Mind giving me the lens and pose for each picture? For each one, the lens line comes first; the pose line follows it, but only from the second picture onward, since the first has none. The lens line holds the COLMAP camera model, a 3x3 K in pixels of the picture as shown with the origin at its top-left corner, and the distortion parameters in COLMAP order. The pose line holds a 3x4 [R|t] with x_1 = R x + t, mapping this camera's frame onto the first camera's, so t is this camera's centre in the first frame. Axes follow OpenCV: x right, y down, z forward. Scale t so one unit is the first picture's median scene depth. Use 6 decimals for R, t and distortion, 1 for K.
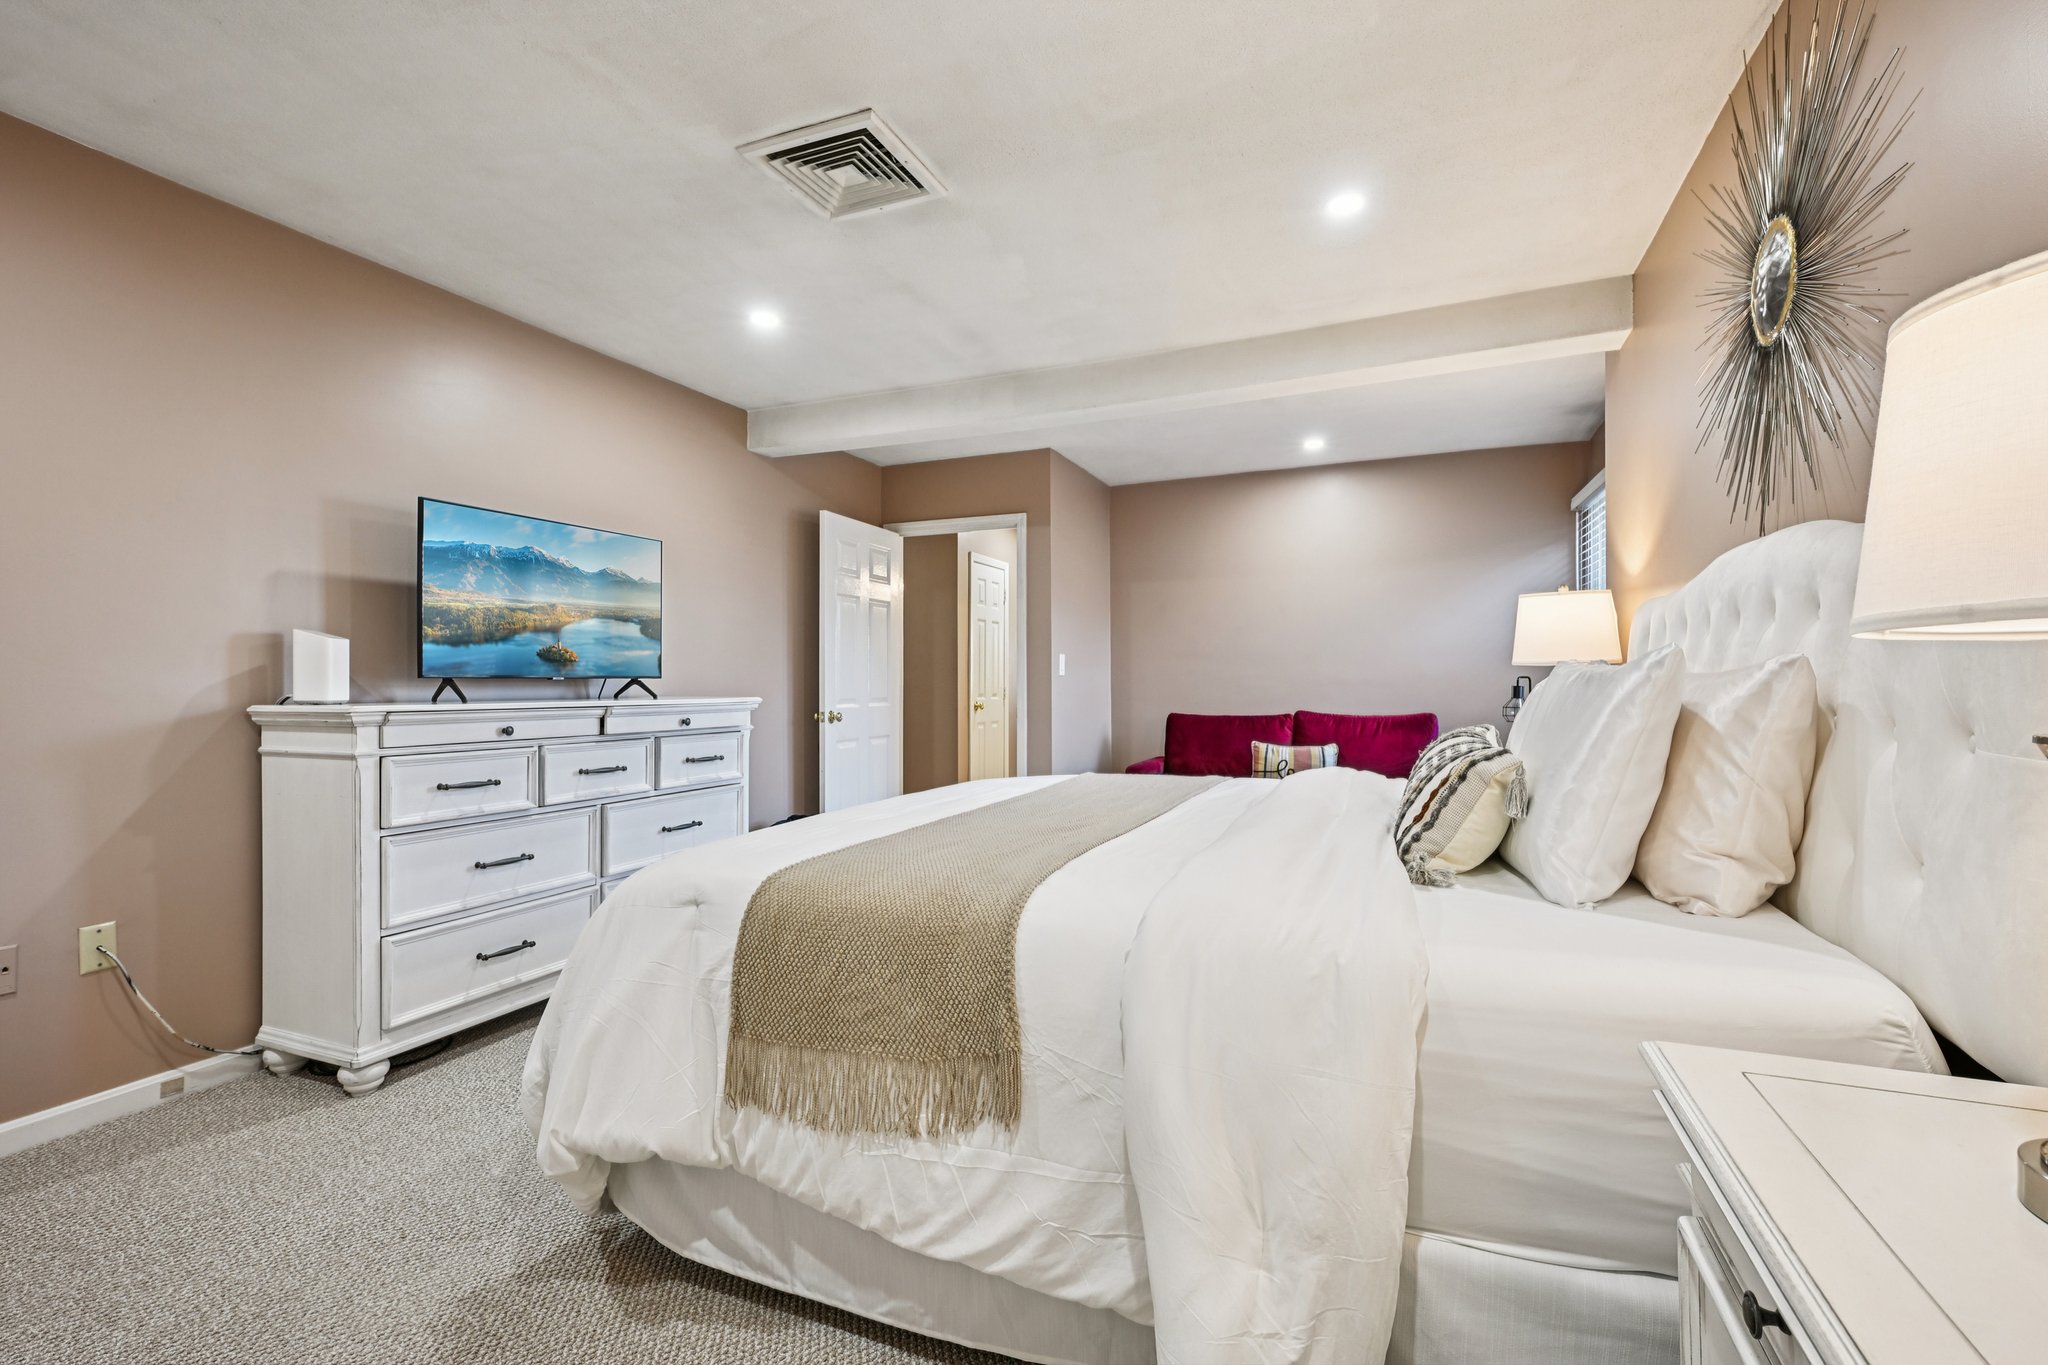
lens RADIAL K [[917.5, 0, 1018.5], [0, 917.5, 685.5], [0, 0, 1]] dist [0.001974, 0.000322]
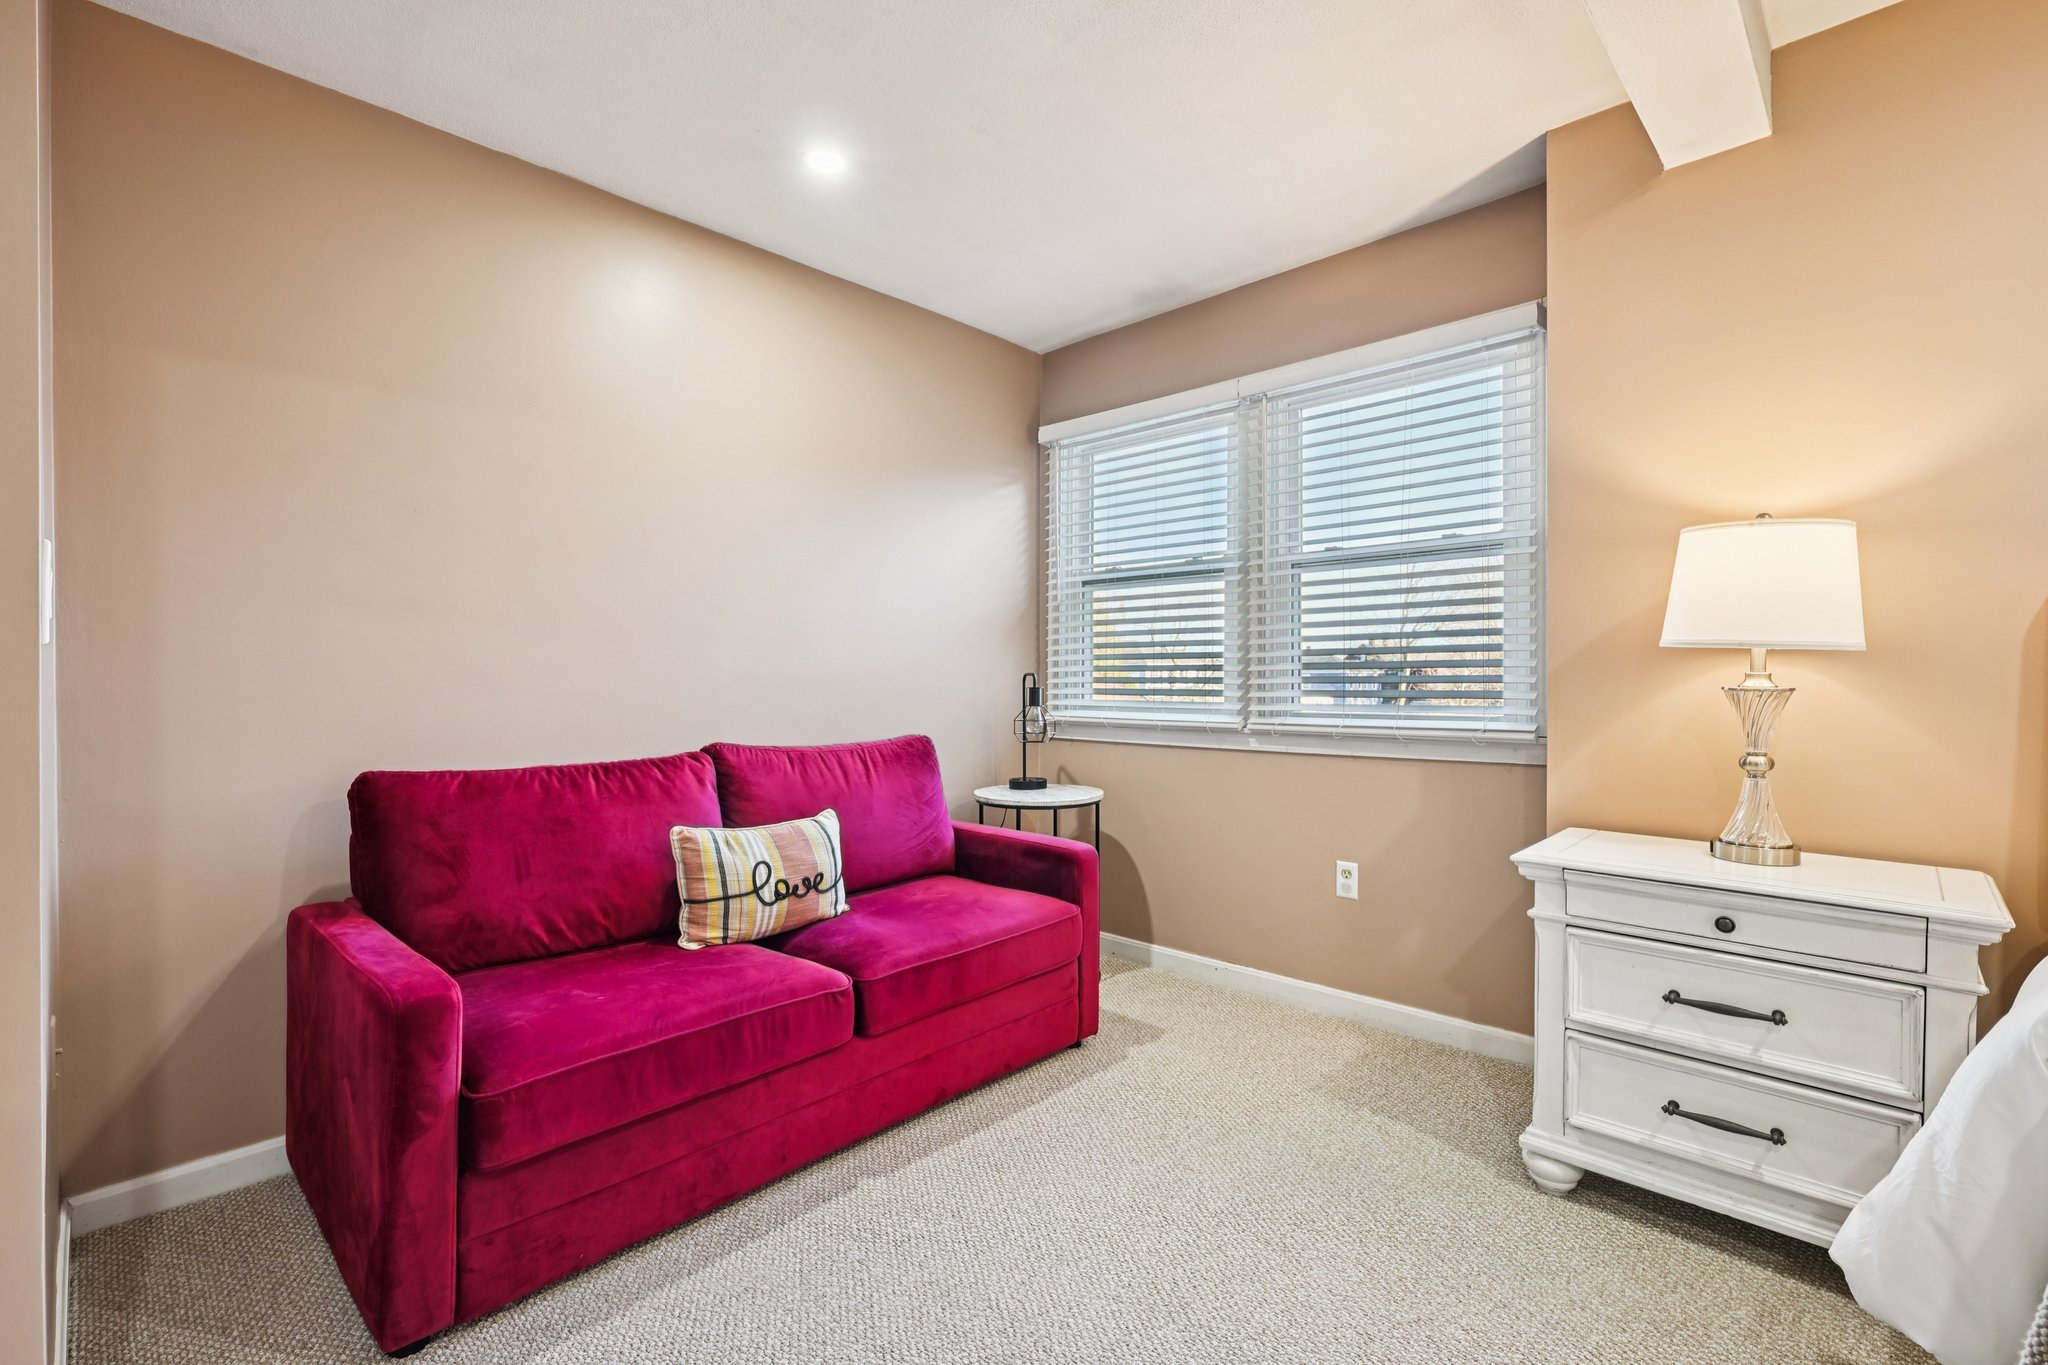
lens RADIAL K [[917.5, 0, 1019.4], [0, 917.5, 682.5], [0, 0, 1]] dist [0.001974, 0.000322]
pose [[0.355130, 0.002805, 0.934813, -0.141569], [0.001166, 0.999993, -0.003444, -0.001391], [-0.934816, 0.002313, 0.355124, 1.526981]]
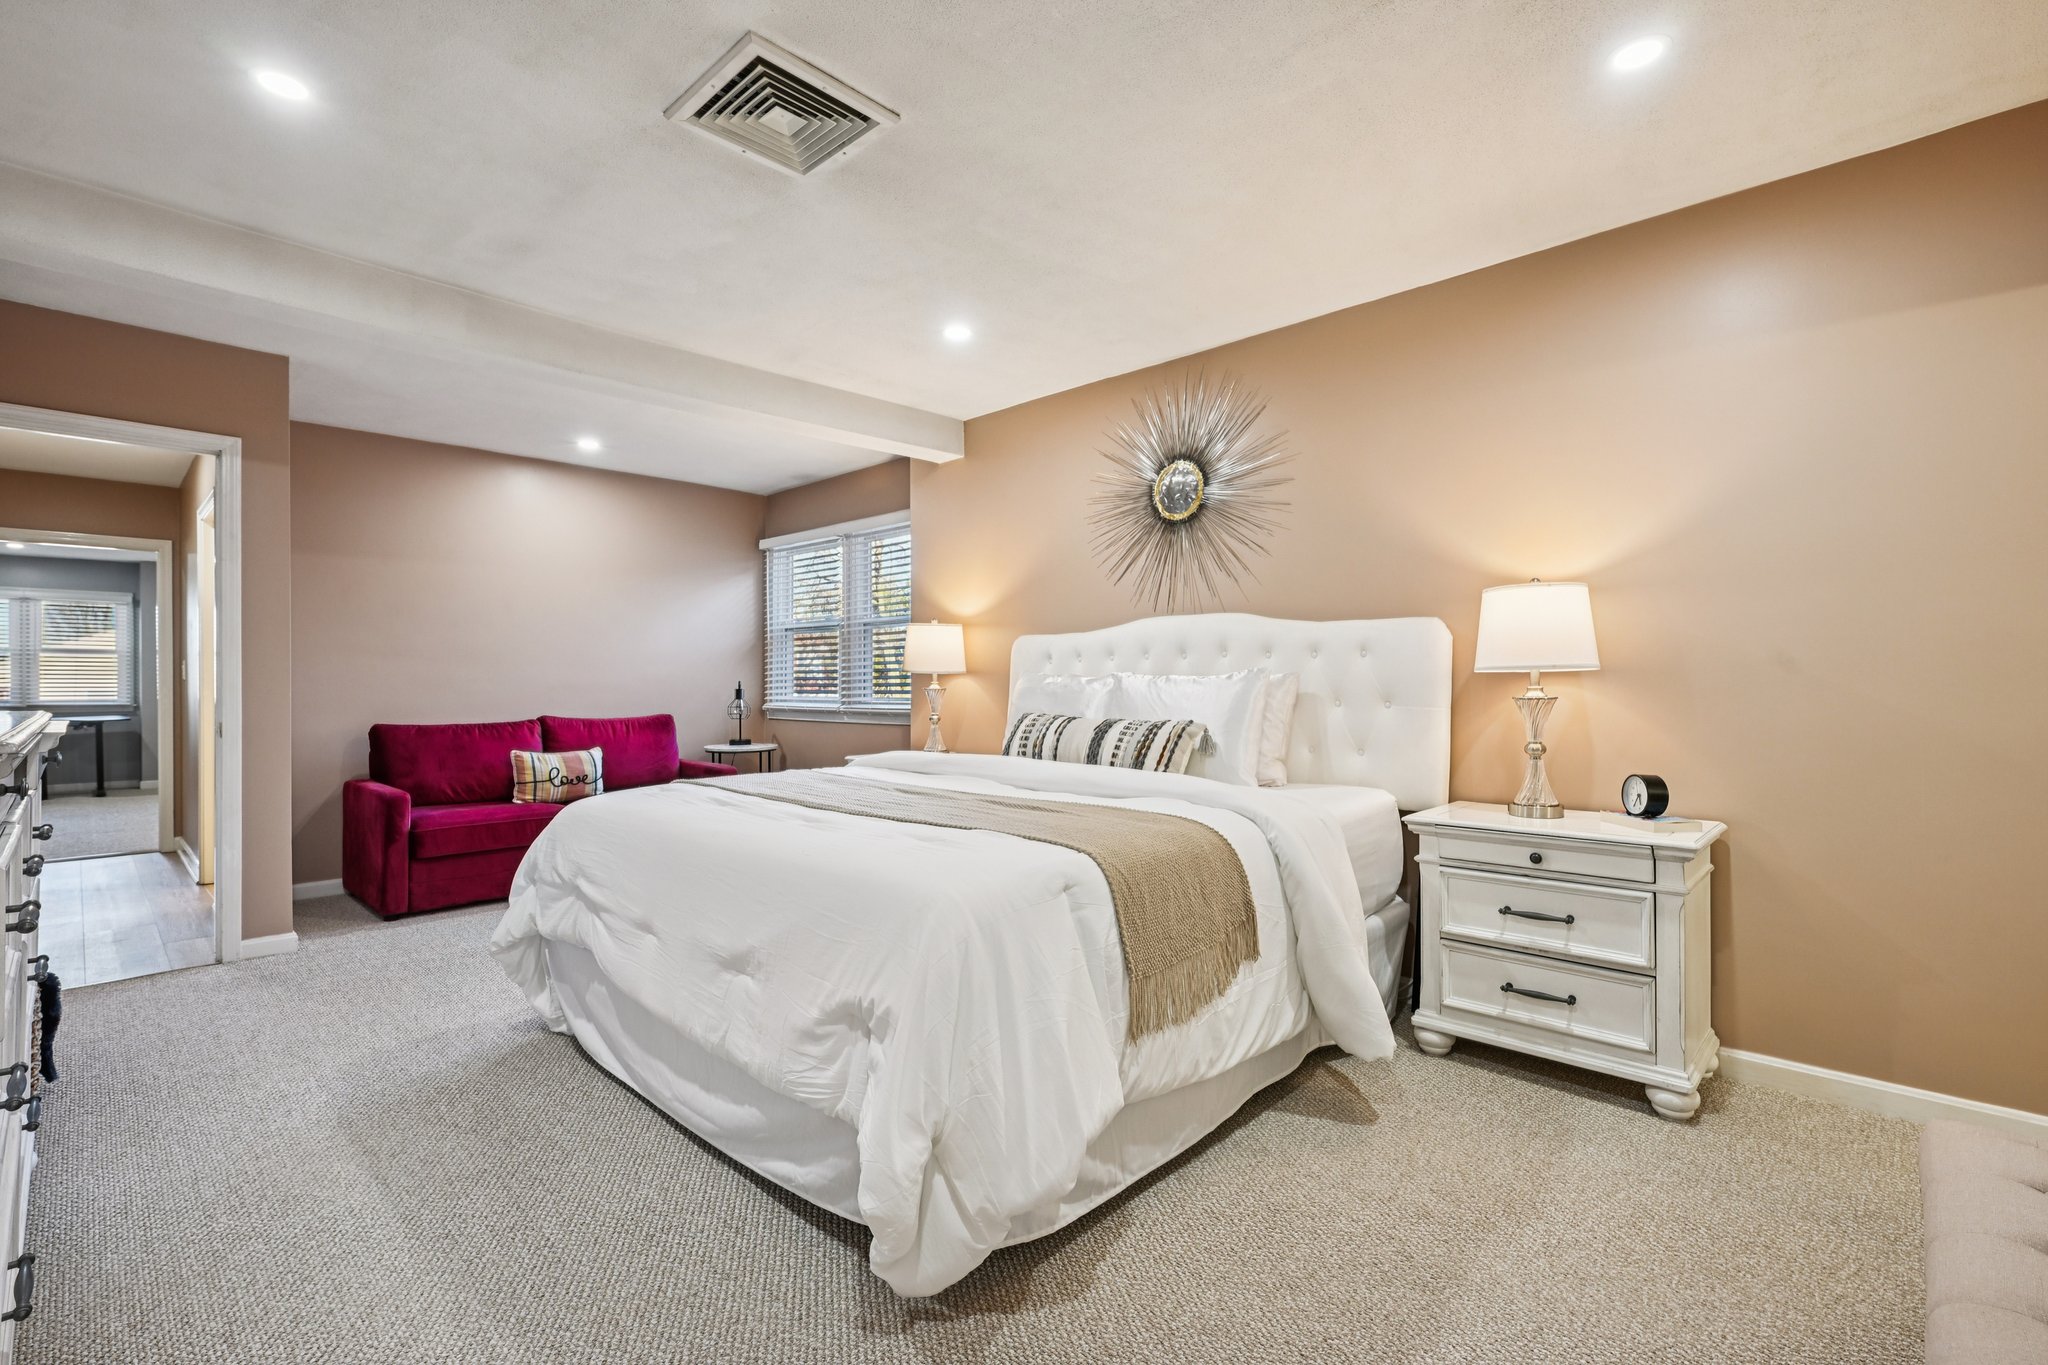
lens RADIAL K [[917.5, 0, 1030.1], [0, 917.5, 683.2], [0, 0, 1]] dist [0.001974, 0.000322]
pose [[0.351215, 0.004668, 0.936283, -0.885621], [0.003534, 0.999974, -0.006311, 0.003480], [-0.936288, 0.005526, 0.351189, 0.429536]]
